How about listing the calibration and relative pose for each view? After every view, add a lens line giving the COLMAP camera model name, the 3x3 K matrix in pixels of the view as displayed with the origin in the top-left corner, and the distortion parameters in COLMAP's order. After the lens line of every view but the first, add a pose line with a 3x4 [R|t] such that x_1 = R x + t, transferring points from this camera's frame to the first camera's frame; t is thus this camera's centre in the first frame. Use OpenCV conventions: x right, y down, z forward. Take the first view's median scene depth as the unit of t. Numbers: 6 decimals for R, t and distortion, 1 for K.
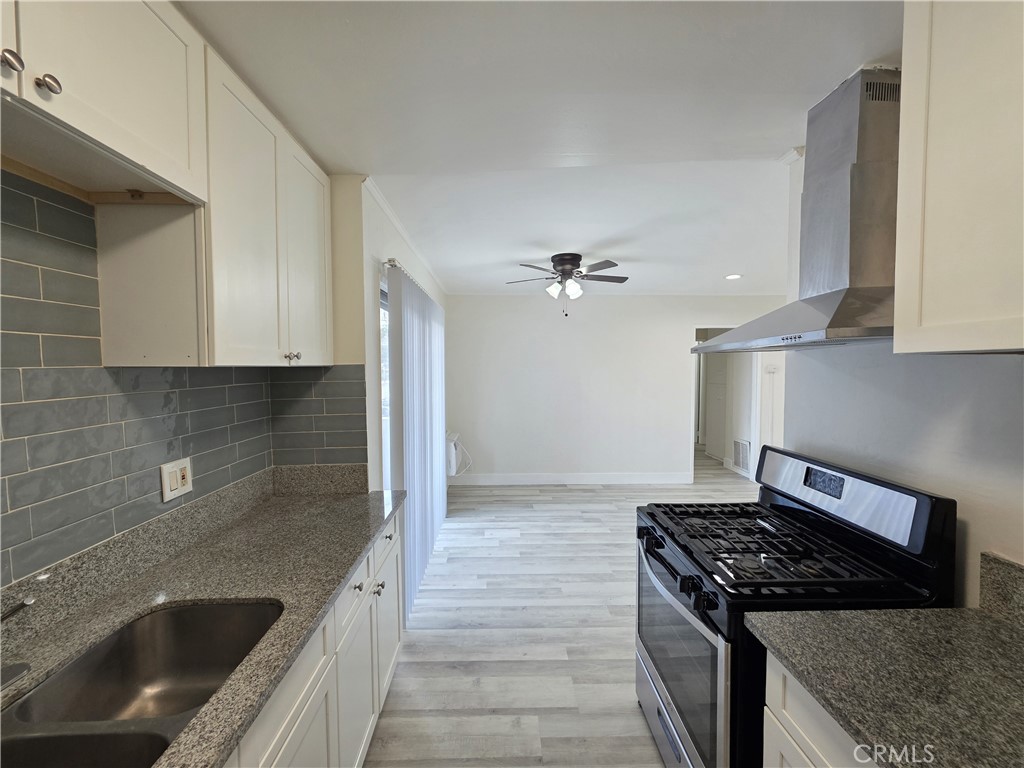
lens RADIAL K [[407.1, 0, 509.2], [0, 407.1, 383.5], [0, 0, 1]] dist [0.001073, 0.000173]
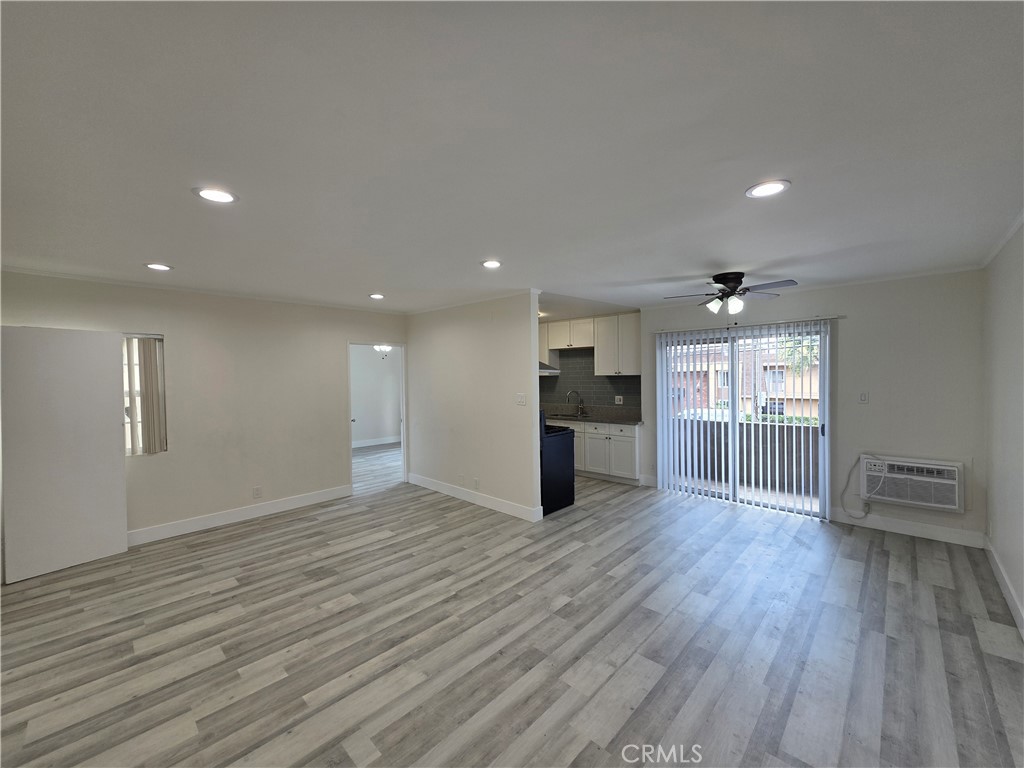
lens RADIAL K [[407.1, 0, 509.2], [0, 407.1, 383.5], [0, 0, 1]] dist [0.001073, 0.000173]
pose [[-0.706492, 0.026001, -0.707244, 3.205362], [-0.018941, 0.998272, 0.055622, -0.176470], [0.707468, 0.052692, -0.704779, 3.281381]]
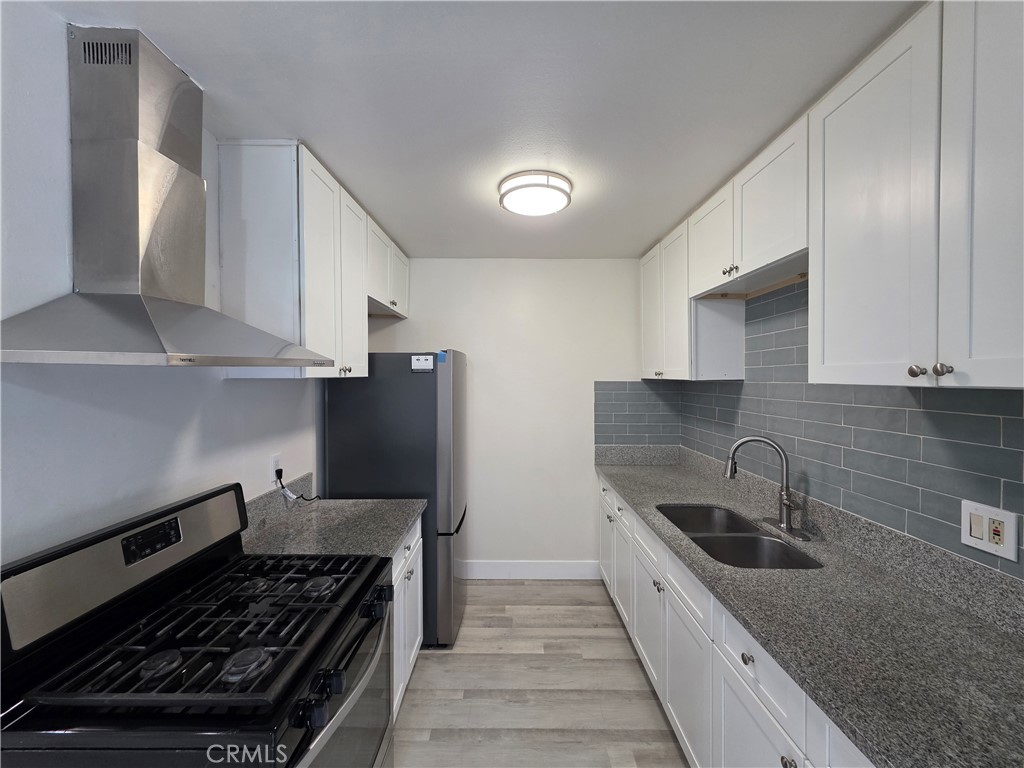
lens RADIAL K [[407.1, 0, 509.2], [0, 407.1, 383.5], [0, 0, 1]] dist [0.001073, 0.000173]
pose [[-0.999630, 0.005751, 0.026588, 0.080252], [0.007361, 0.998120, 0.060844, -0.098435], [-0.026188, 0.061018, -0.997793, 1.773123]]
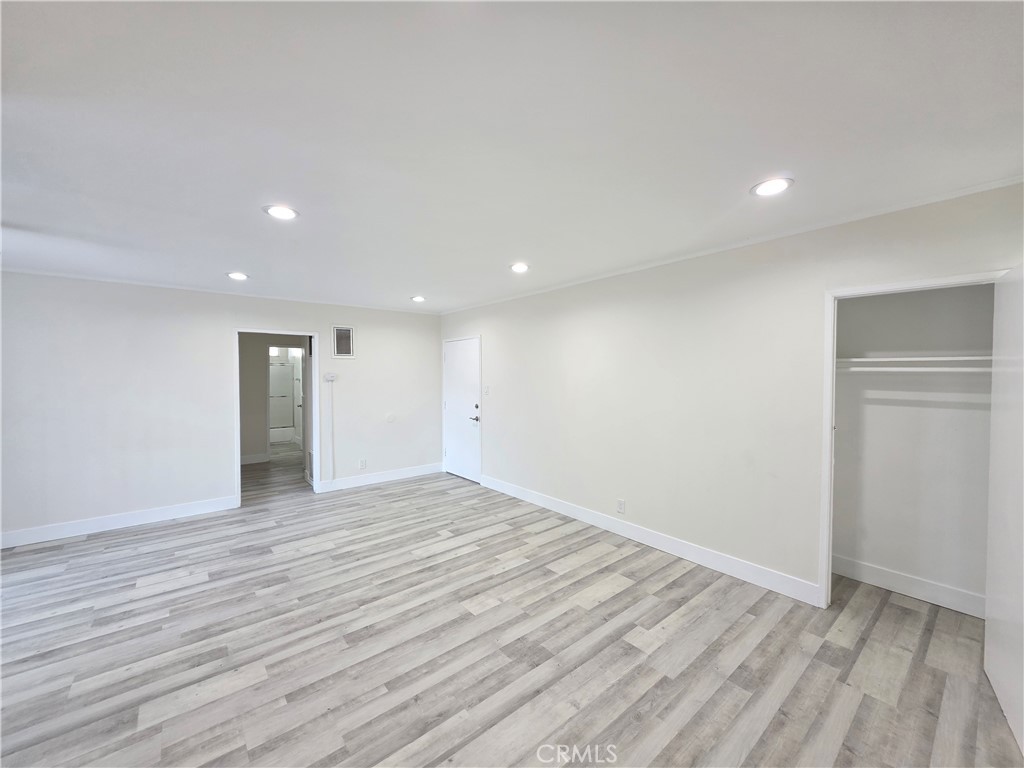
lens RADIAL K [[407.1, 0, 509.2], [0, 407.1, 383.5], [0, 0, 1]] dist [0.001073, 0.000173]
pose [[0.783597, -0.014175, 0.621108, 1.350108], [0.028607, 0.999503, -0.013279, 0.018669], [-0.620611, 0.028173, 0.783612, -0.241235]]
